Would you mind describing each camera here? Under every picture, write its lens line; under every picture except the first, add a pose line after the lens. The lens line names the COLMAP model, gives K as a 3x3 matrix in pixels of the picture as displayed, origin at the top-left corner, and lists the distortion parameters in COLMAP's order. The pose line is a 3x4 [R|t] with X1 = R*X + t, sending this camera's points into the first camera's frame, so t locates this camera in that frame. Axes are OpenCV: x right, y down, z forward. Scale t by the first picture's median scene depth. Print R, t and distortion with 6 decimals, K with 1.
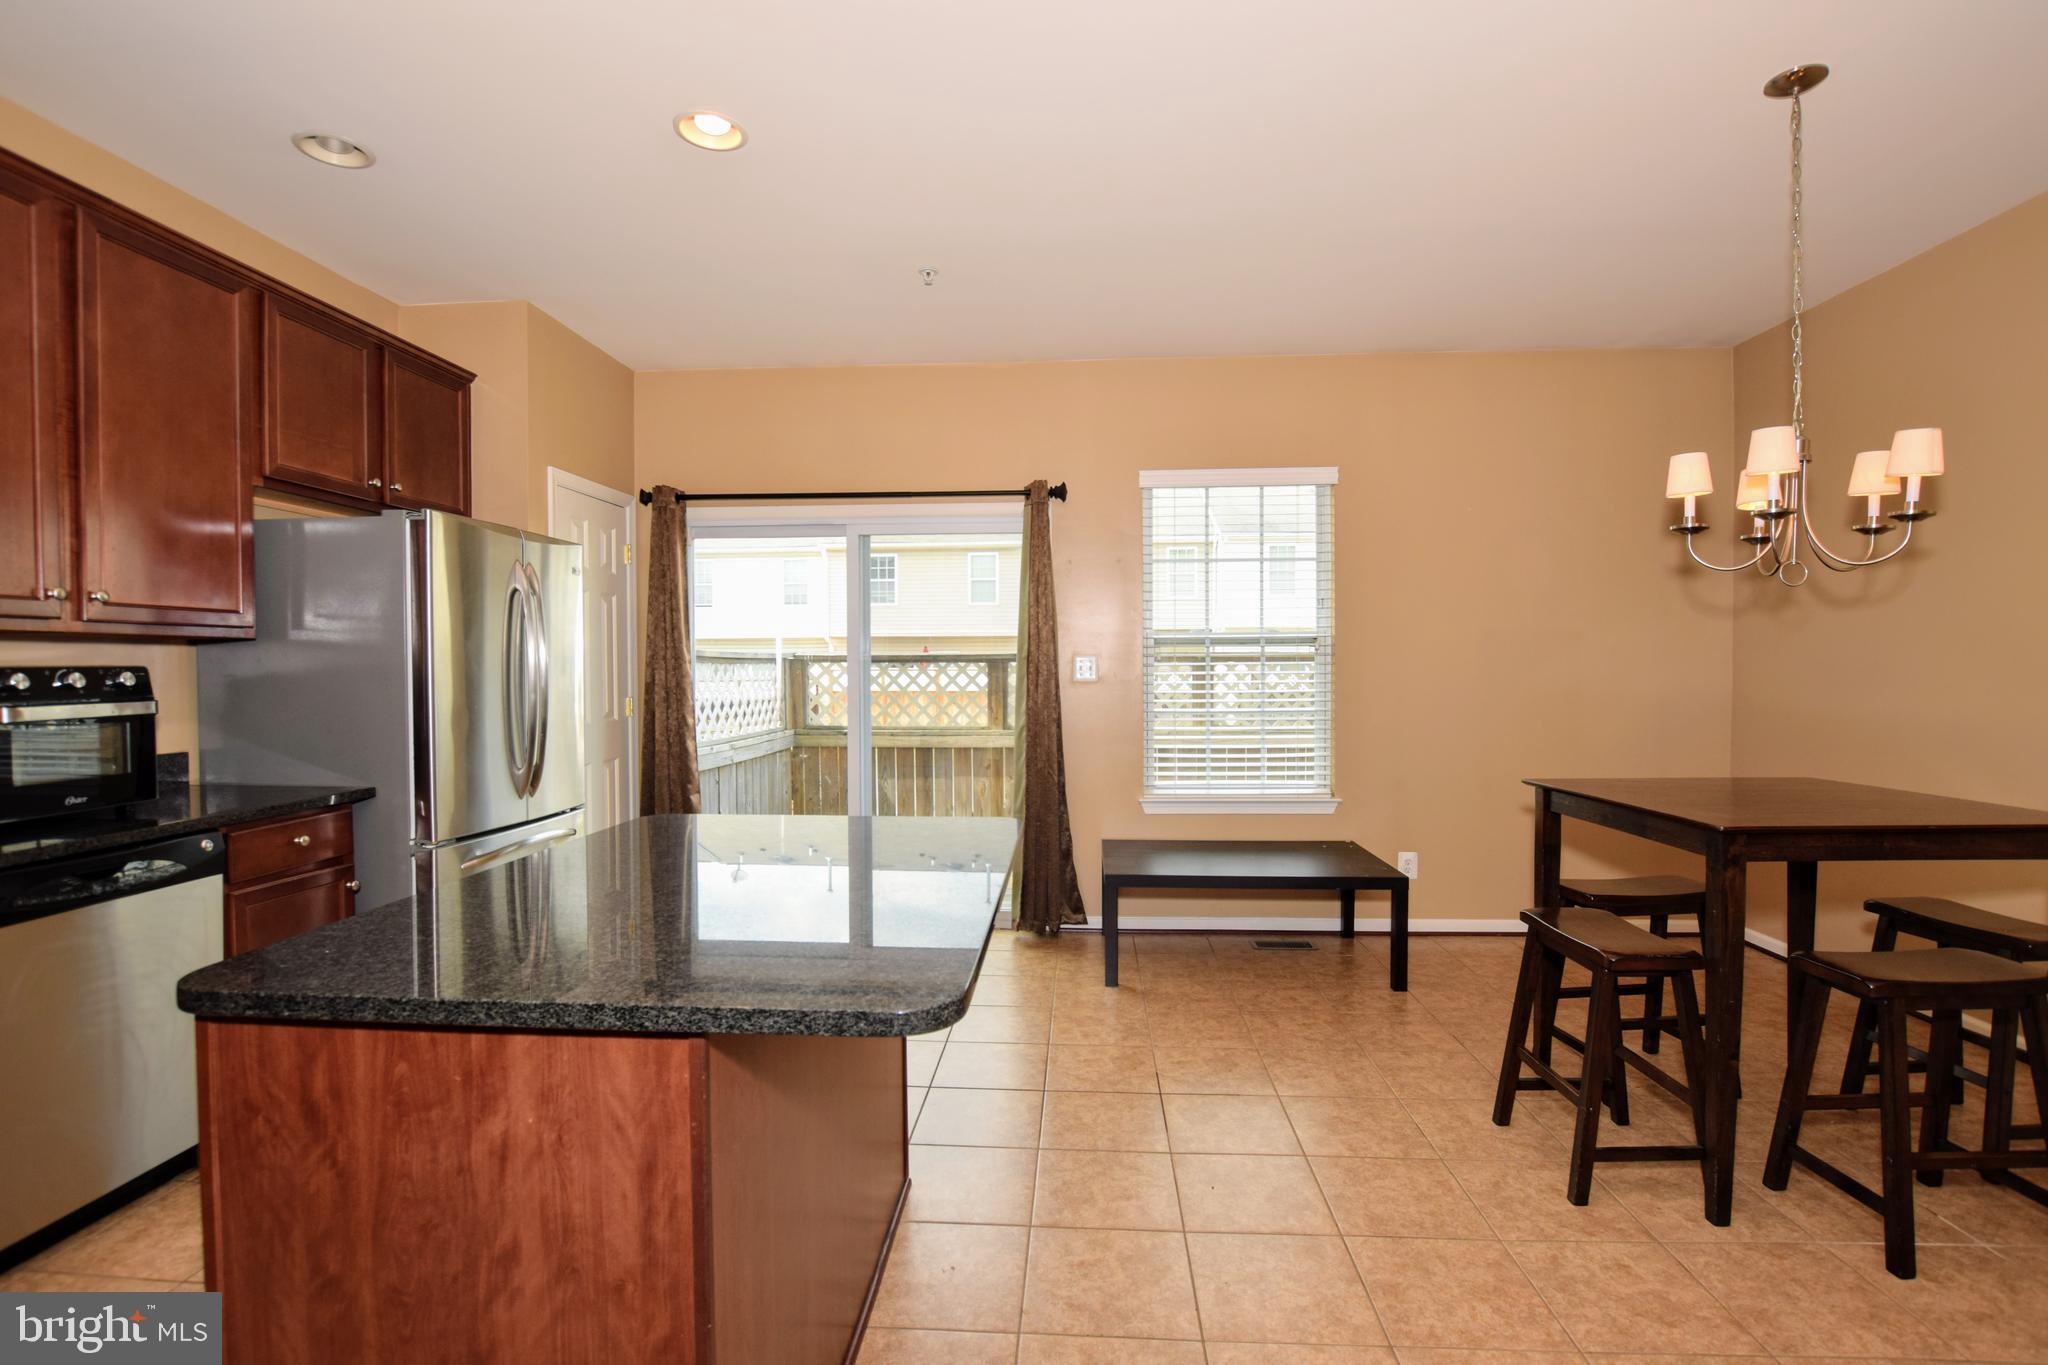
lens RADIAL K [[949.4, 0, 1015.7], [0, 949.4, 684.2], [0, 0, 1]] dist [-0.024133, 0.001121]
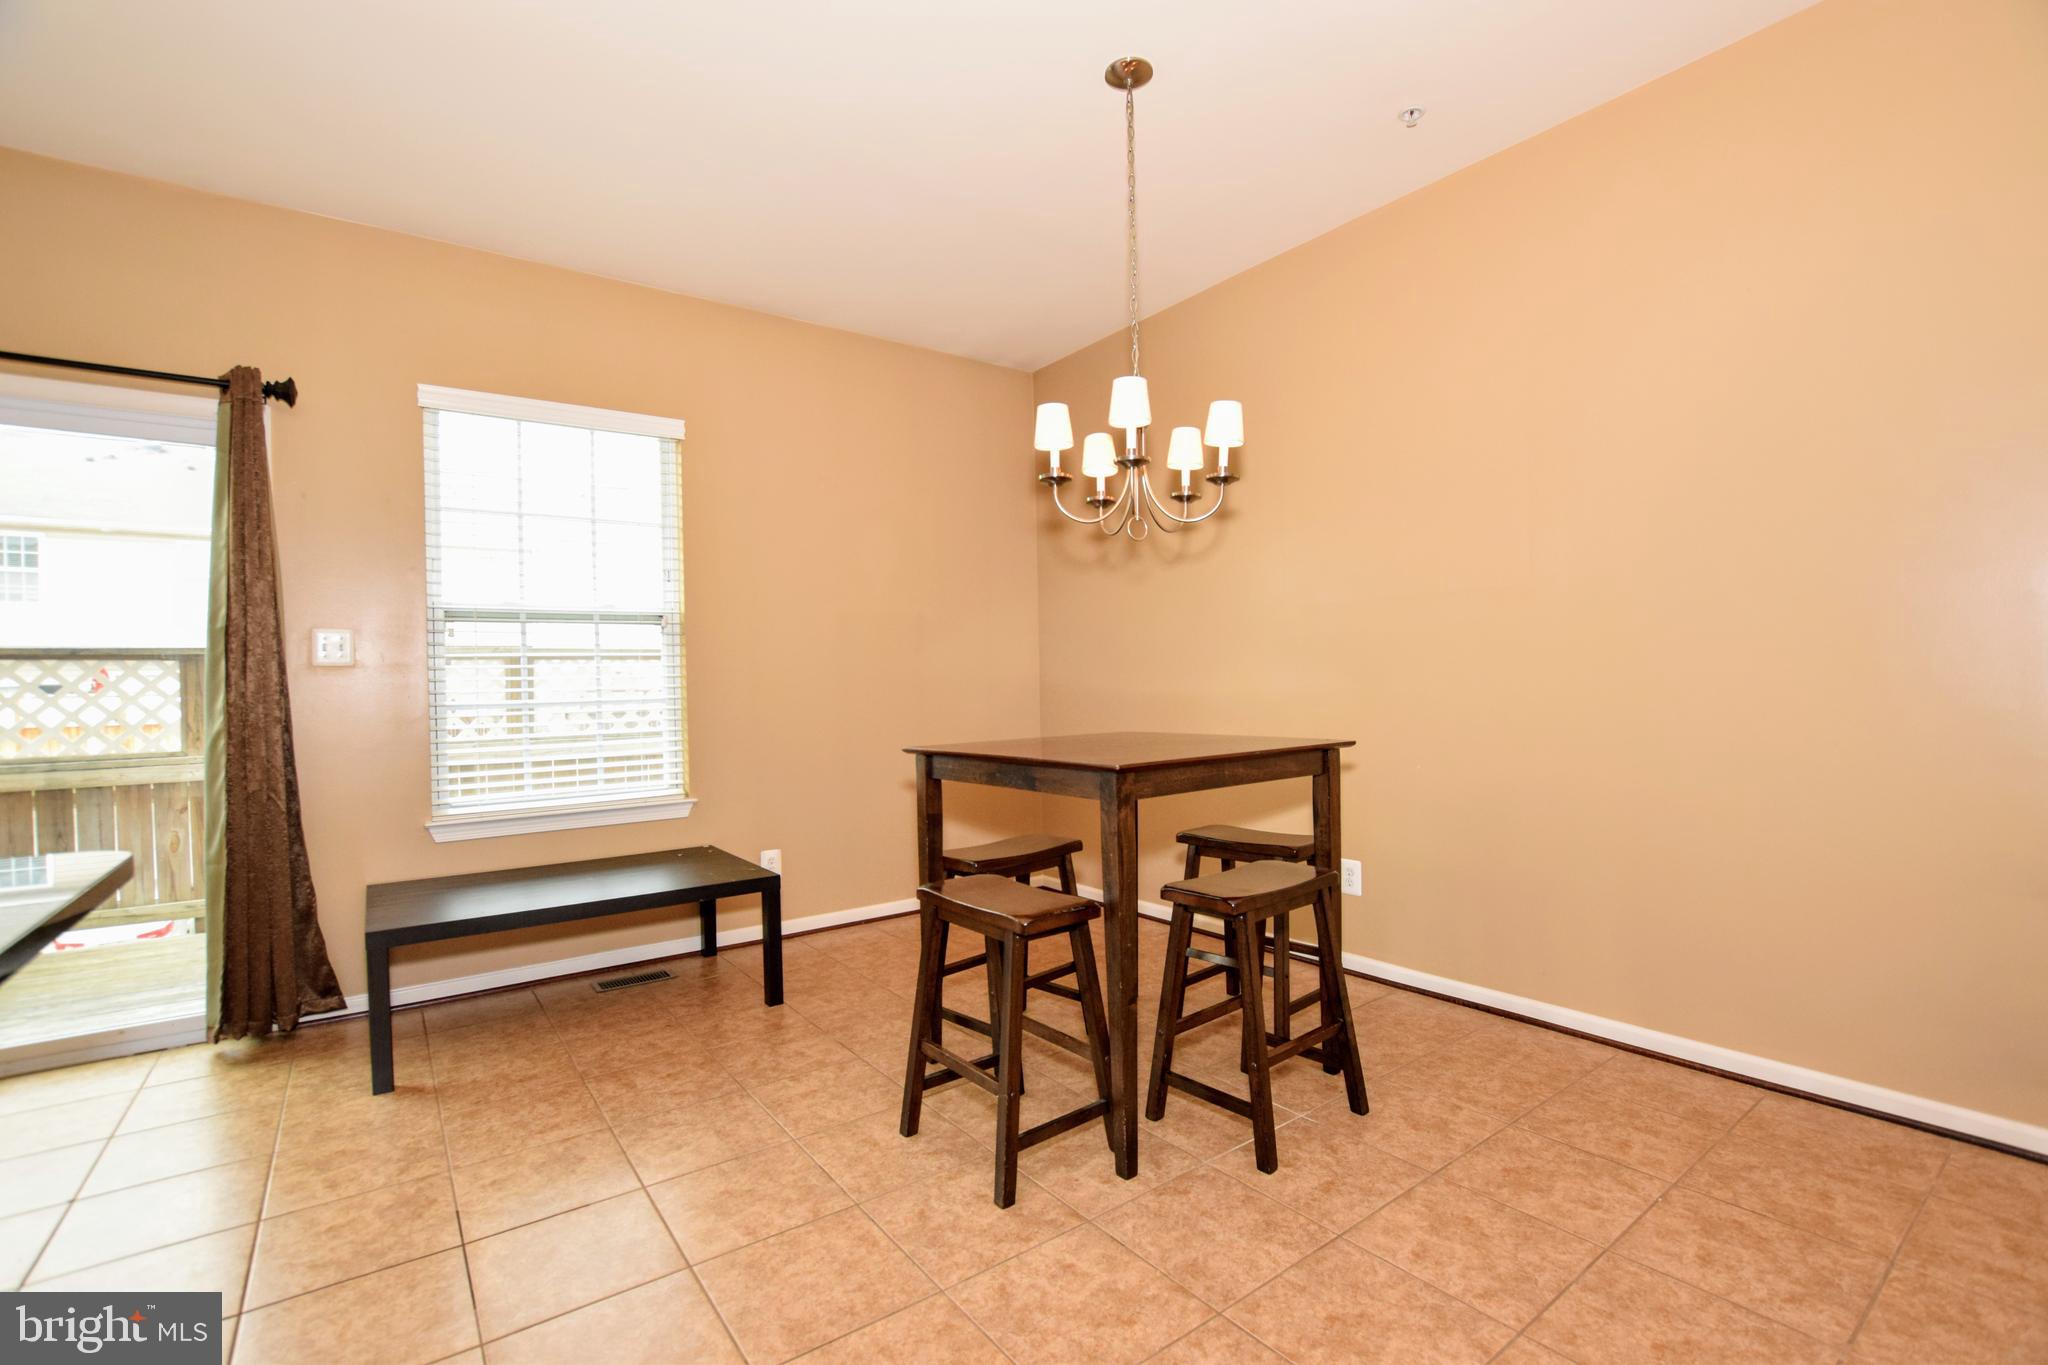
lens RADIAL K [[924.1, 0, 1035.4], [0, 924.1, 685.7], [0, 0, 1]] dist [-0.027089, -0.000118]
pose [[0.760953, -0.015925, 0.648612, 0.046394], [0.029383, 0.999519, -0.009933, 0.049936], [-0.648142, 0.026617, 0.761054, 0.211837]]
